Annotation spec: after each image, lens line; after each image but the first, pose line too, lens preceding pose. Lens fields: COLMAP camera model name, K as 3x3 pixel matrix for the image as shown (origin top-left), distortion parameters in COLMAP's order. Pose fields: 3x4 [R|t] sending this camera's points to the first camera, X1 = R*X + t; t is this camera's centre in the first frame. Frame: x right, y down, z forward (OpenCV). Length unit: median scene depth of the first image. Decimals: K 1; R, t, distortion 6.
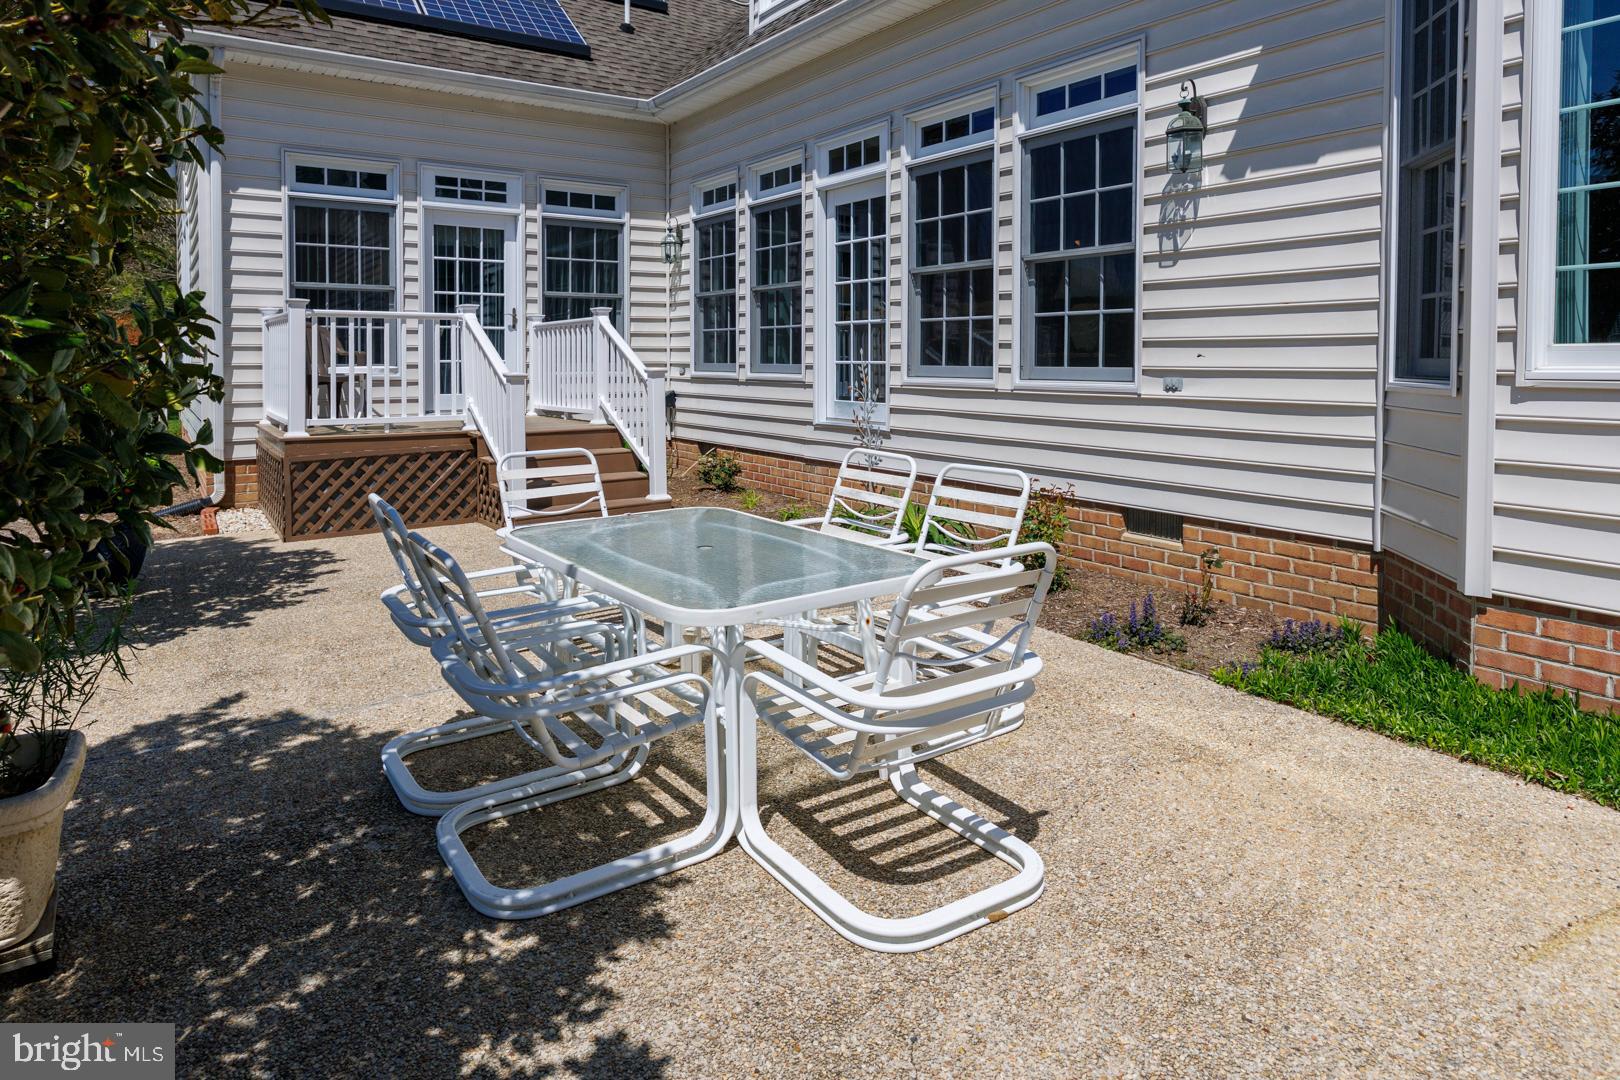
lens RADIAL K [[956.9, 0, 805.3], [0, 956.9, 381.4], [0, 0, 1]] dist [0.000326, 0.000178]
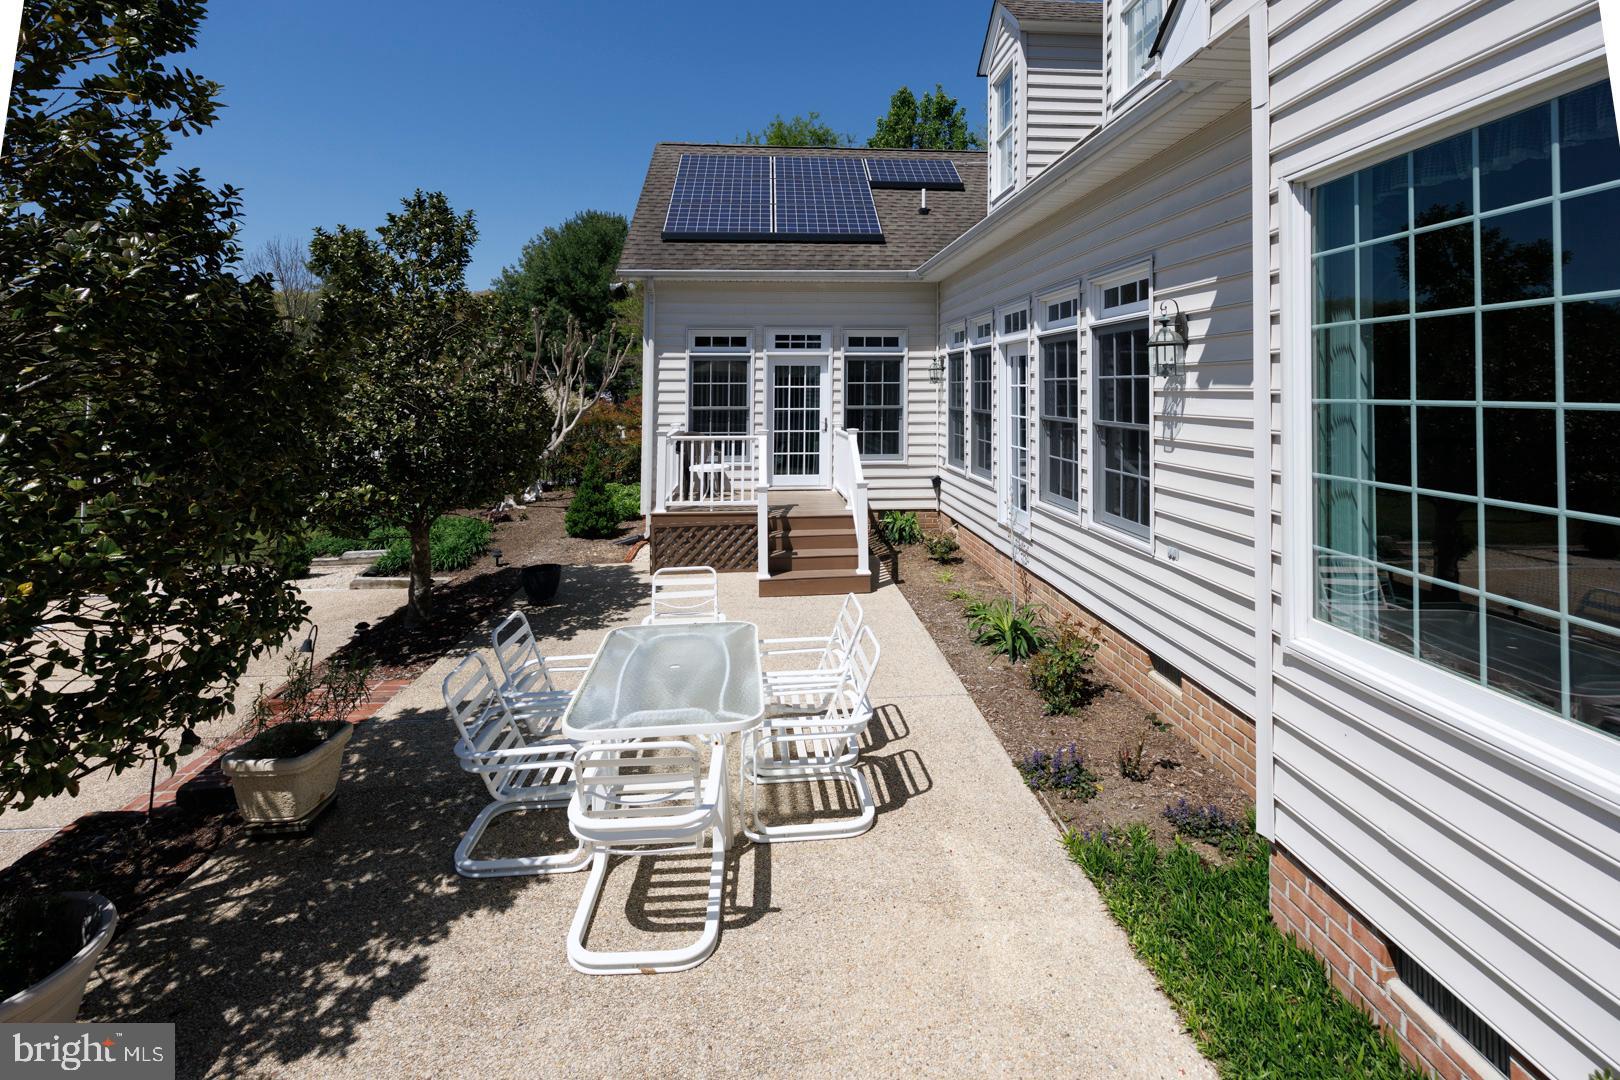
lens RADIAL K [[739.0, 0, 842.8], [0, 739.0, 364.4], [0, 0, 1]] dist [-0.001931, -0.000360]
pose [[0.870628, -0.008506, -0.491869, 0.356463], [-0.015688, 0.998862, -0.045041, -0.134321], [0.491692, 0.046931, 0.869504, 0.007720]]
